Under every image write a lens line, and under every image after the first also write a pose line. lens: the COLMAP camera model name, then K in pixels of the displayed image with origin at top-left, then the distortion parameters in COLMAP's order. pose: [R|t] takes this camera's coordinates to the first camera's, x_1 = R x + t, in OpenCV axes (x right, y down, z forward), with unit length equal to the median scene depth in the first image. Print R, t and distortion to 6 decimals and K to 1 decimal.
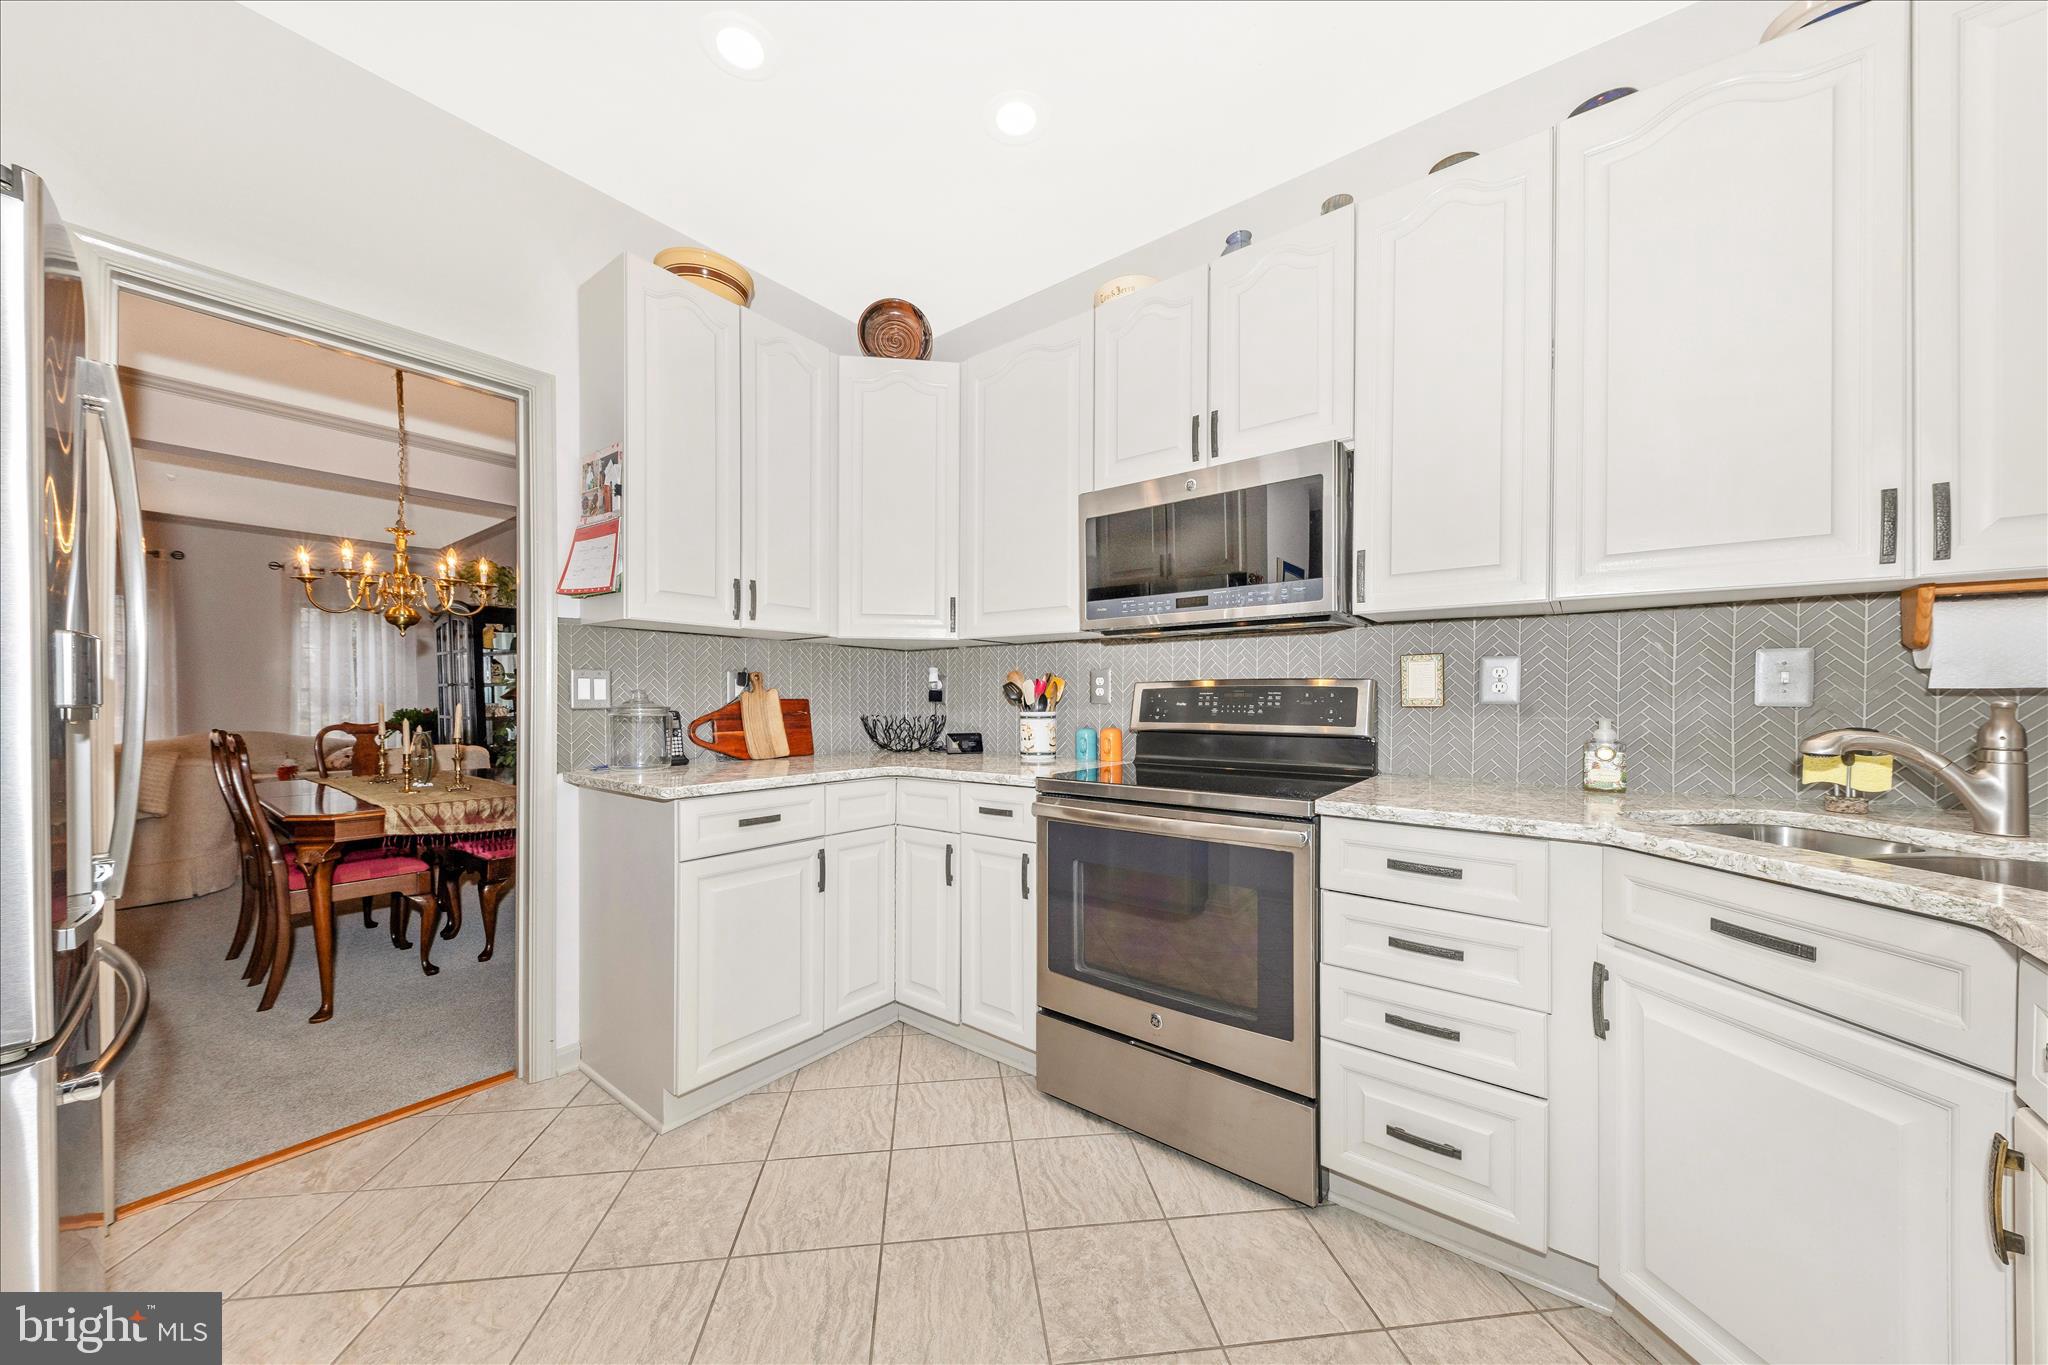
lens RADIAL K [[727.5, 0, 1023.3], [0, 727.5, 693.6], [0, 0, 1]] dist [0.026134, -0.005419]
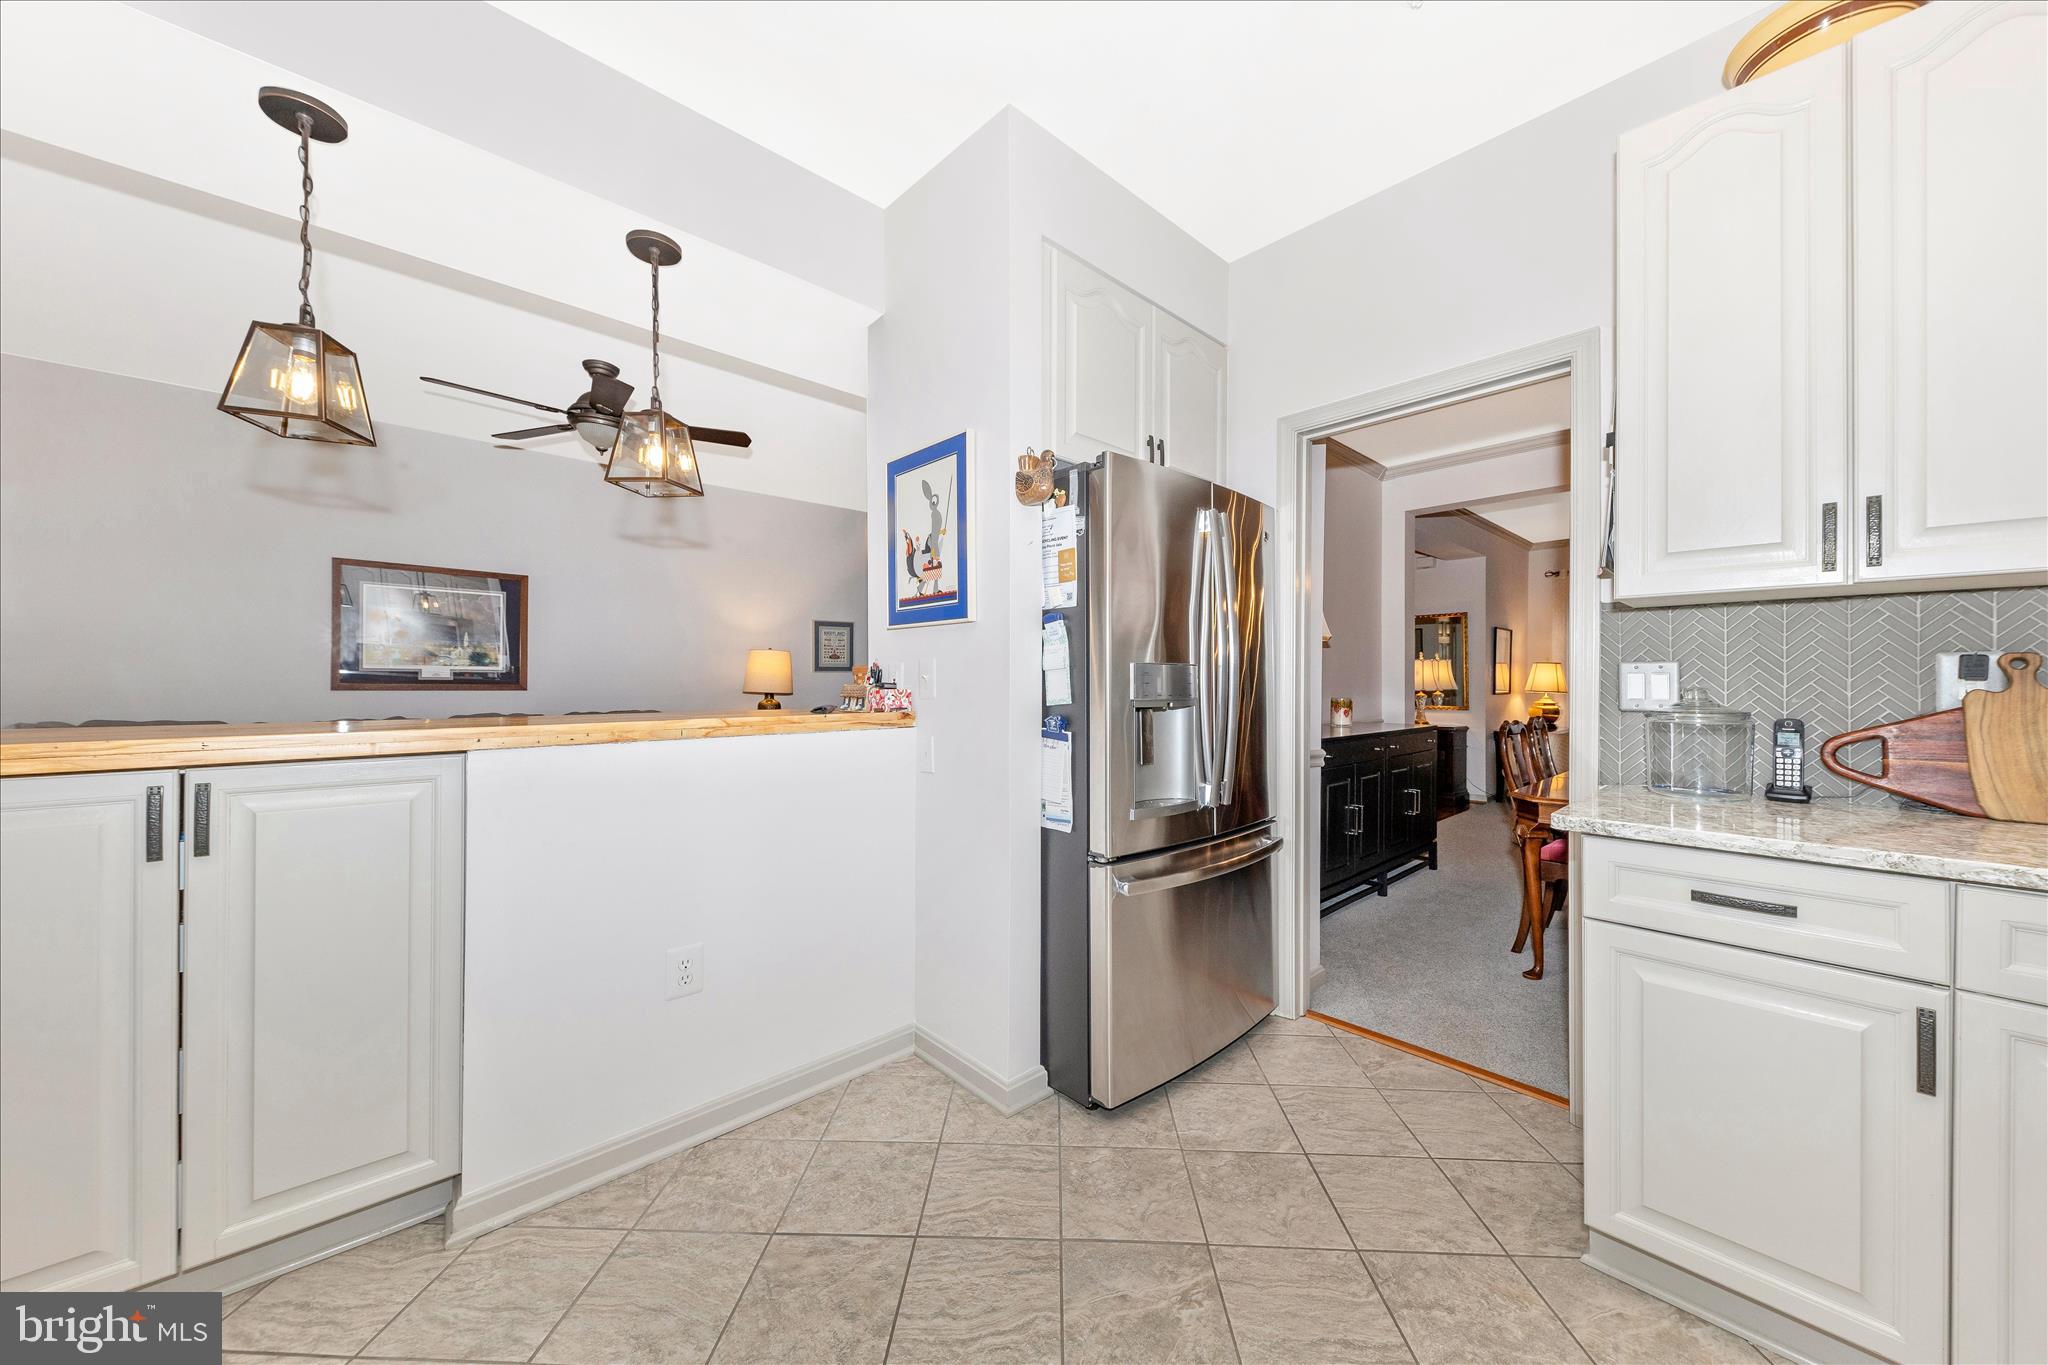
lens RADIAL K [[730.0, 0, 1024.0], [0, 730.0, 682.5], [0, 0, 1]] dist [0.012000, -0.000002]
pose [[-0.162732, -0.004361, -0.986661, 0.338251], [0.002022, 0.999987, -0.004753, -0.008958], [0.986668, -0.002768, -0.162721, 0.491437]]
